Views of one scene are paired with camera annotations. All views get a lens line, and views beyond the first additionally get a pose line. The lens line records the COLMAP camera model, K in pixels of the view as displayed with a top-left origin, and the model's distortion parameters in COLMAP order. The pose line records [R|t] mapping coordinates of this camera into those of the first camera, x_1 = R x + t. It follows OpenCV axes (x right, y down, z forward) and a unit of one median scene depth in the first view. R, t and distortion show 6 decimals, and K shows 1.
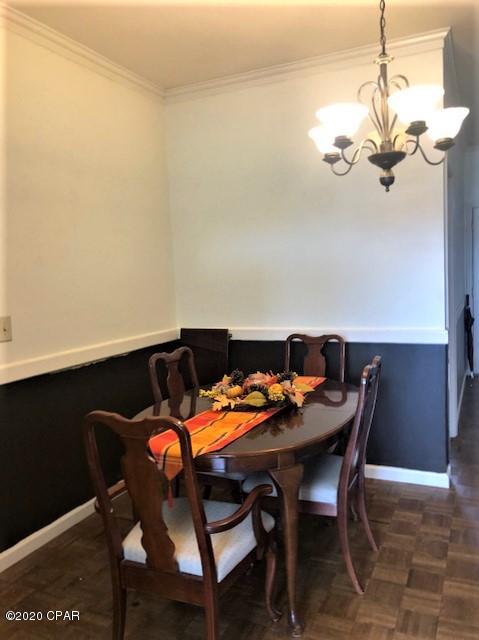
lens RADIAL K [[523.0, 0, 240.0], [0, 523.0, 322.4], [0, 0, 1]] dist [0.037246, -0.039867]
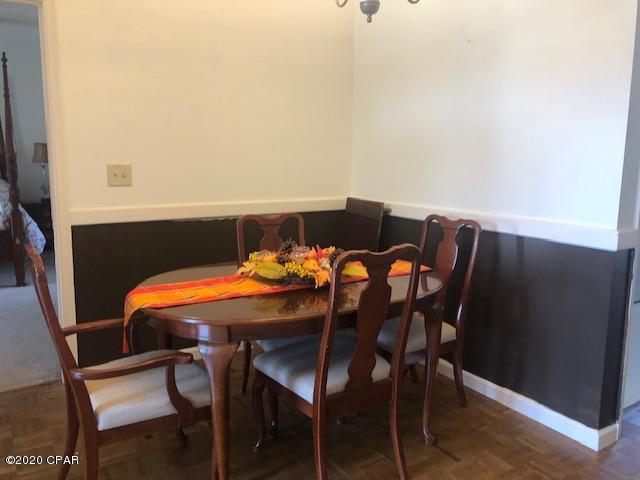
lens RADIAL K [[523.0, 0, 320.6], [0, 523.0, 236.2], [0, 0, 1]] dist [0.037246, -0.039867]
pose [[0.831833, 0.131292, -0.539274, 0.426365], [-0.094175, 0.990918, 0.095985, -0.006441], [0.546978, -0.029058, 0.836642, 0.203919]]
